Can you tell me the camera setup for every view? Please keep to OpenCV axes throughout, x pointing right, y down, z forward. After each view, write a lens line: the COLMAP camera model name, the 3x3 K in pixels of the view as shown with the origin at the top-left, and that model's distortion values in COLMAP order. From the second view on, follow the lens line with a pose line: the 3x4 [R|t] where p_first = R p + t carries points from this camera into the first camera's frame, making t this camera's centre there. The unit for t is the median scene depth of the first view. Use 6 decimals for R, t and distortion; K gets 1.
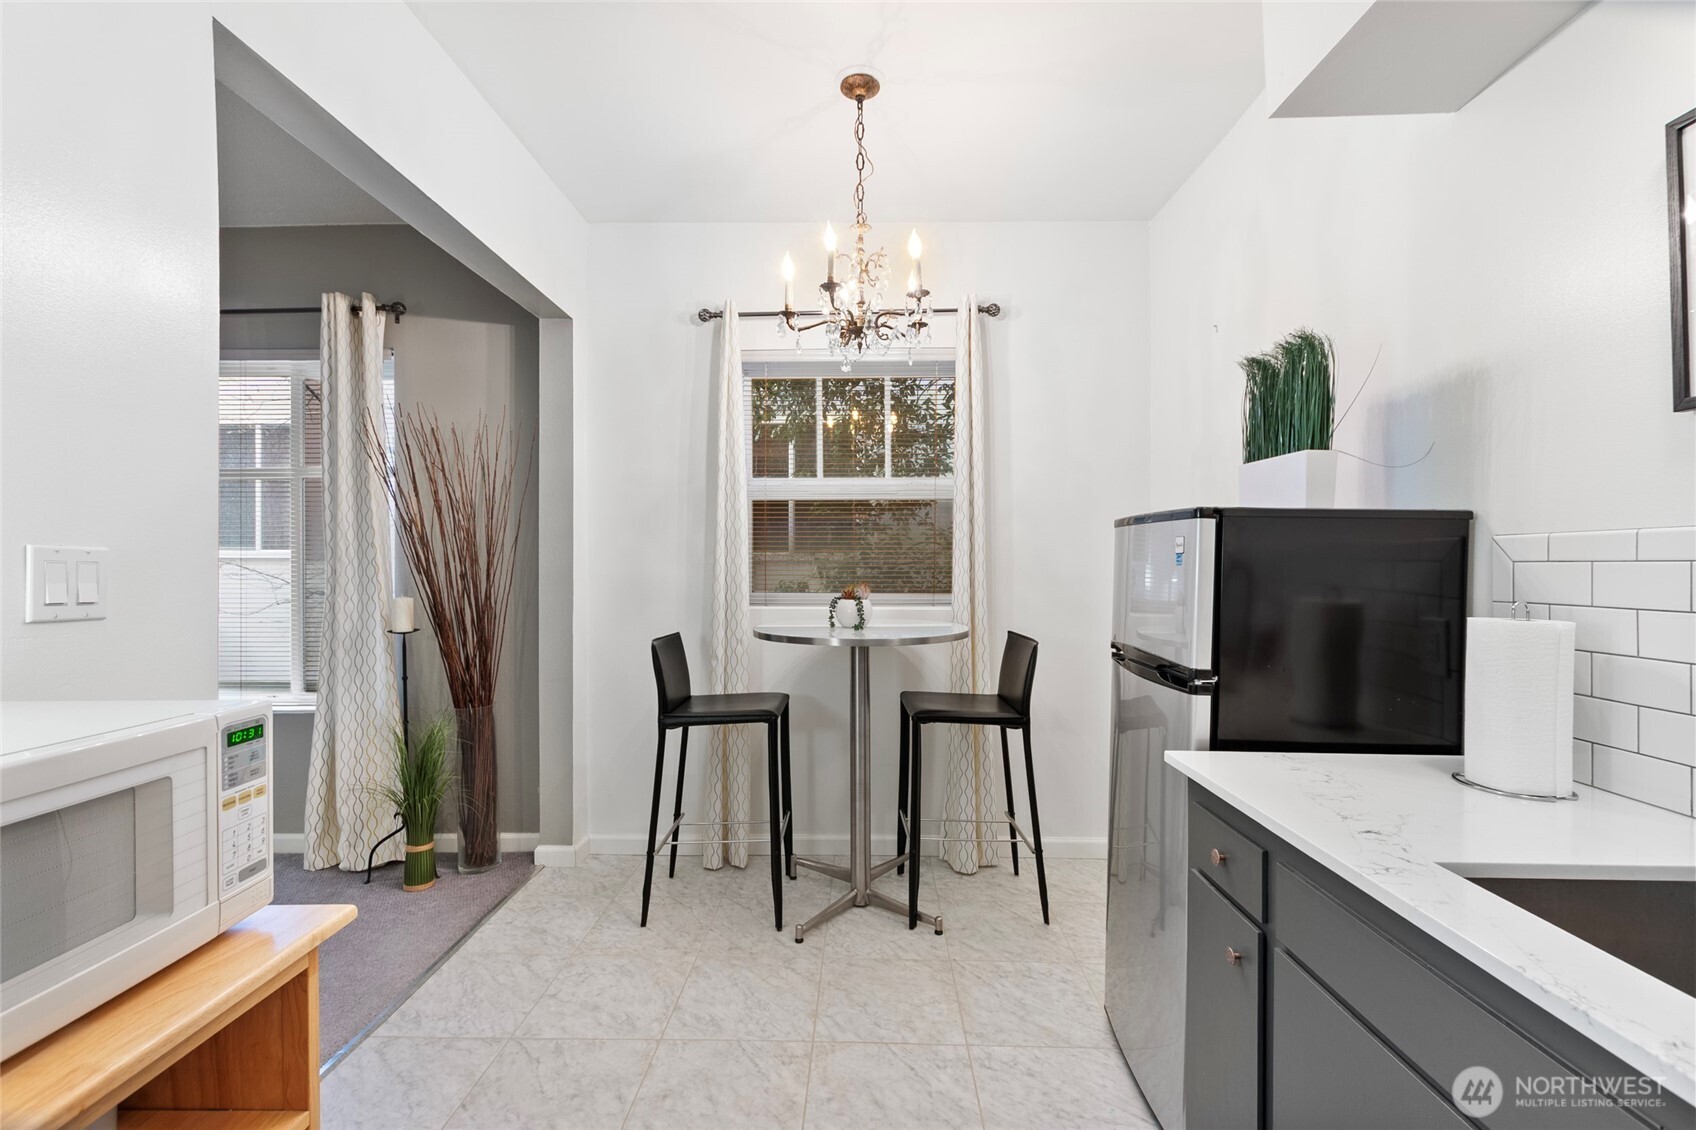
lens RADIAL K [[728.6, 0, 848.0], [0, 728.6, 571.0], [0, 0, 1]] dist [0.001285, -0.000413]
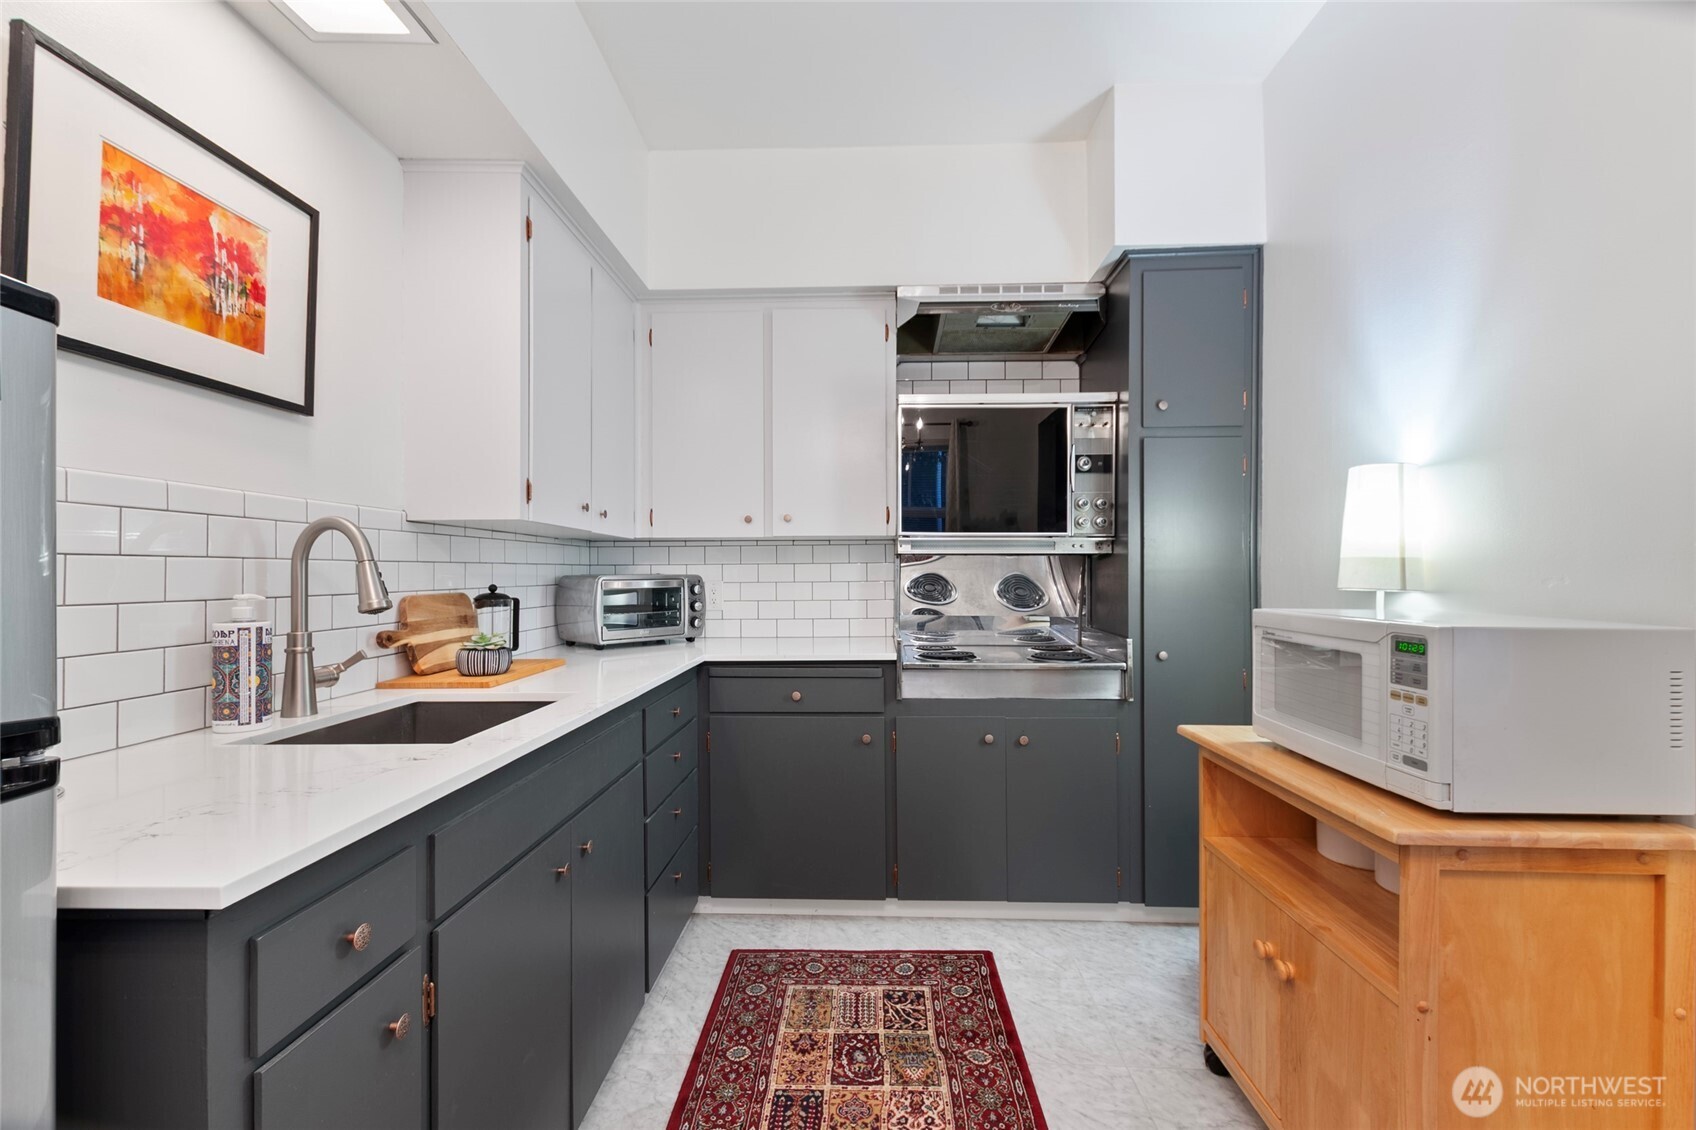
lens RADIAL K [[728.6, 0, 848.0], [0, 728.6, 571.0], [0, 0, 1]] dist [0.001285, -0.000413]
pose [[-0.999914, 0.000983, 0.013085, 0.092229], [0.001062, 0.999981, 0.006048, 0.092366], [-0.013079, 0.006061, -0.999896, 2.276720]]
